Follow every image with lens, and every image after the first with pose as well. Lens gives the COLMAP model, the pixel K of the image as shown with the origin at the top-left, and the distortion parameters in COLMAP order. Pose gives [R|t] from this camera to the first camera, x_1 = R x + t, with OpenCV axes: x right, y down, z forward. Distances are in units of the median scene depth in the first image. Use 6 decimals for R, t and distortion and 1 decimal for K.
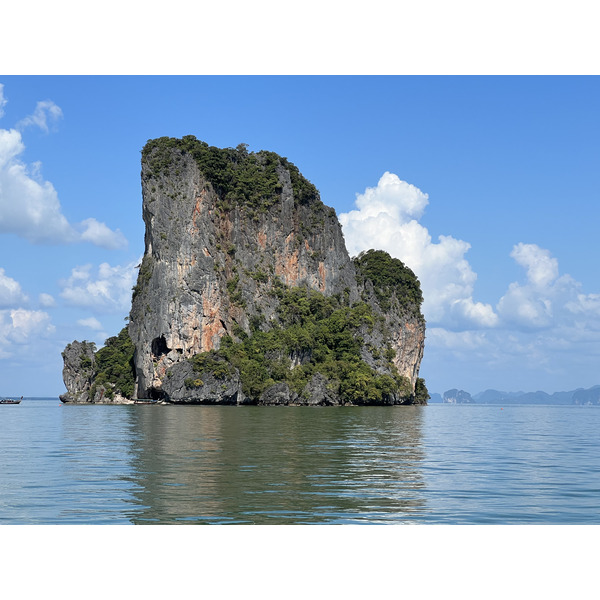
lens RADIAL K [[1430.5, 0, 300.0], [0, 1430.5, 300.1], [0, 0, 1]] dist [0.110884, 0.000000]
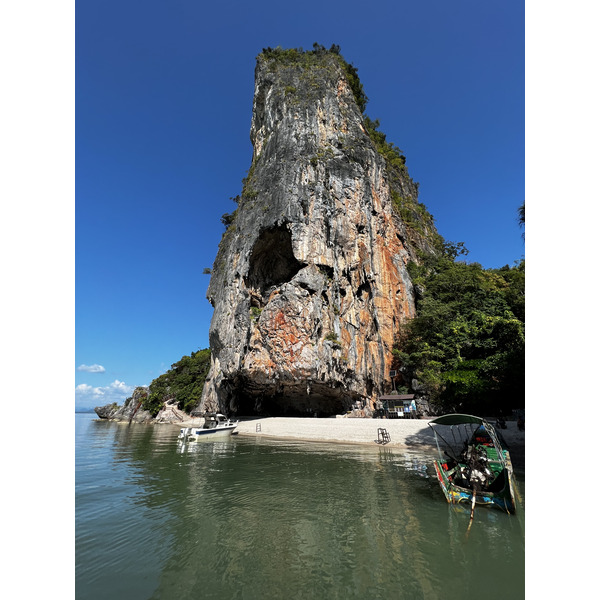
lens RADIAL K [[238.6, 0, 301.0], [0, 238.6, 300.3], [0, 0, 1]] dist [-0.000520, -0.000015]
pose [[0.986004, 0.074050, 0.149377, -0.099393], [-0.014045, 0.929660, -0.368150, 0.065560], [-0.166132, 0.360900, 0.917688, 0.947330]]
